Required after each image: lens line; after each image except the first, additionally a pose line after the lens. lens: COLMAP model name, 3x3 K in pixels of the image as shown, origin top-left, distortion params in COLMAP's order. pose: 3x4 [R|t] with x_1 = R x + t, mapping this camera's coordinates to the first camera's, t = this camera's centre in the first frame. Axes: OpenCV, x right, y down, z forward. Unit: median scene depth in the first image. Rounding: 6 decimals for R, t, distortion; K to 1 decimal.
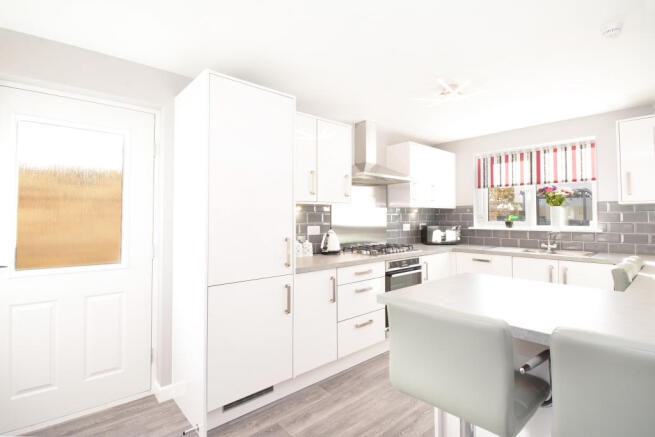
lens RADIAL K [[319.8, 0, 327.5], [0, 319.8, 218.5], [0, 0, 1]] dist [0.000224, -0.000043]
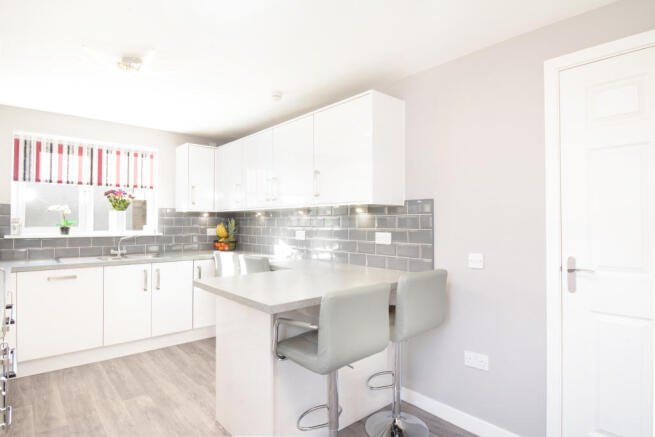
lens RADIAL K [[337.5, 0, 327.5], [0, 337.5, 218.5], [0, 0, 1]] dist [0.000508, -0.018780]
pose [[-0.003393, 0.012752, 0.999913, -0.315321], [0.000109, 0.999919, -0.012752, -0.000466], [-0.999994, 0.000065, -0.003394, 0.365691]]
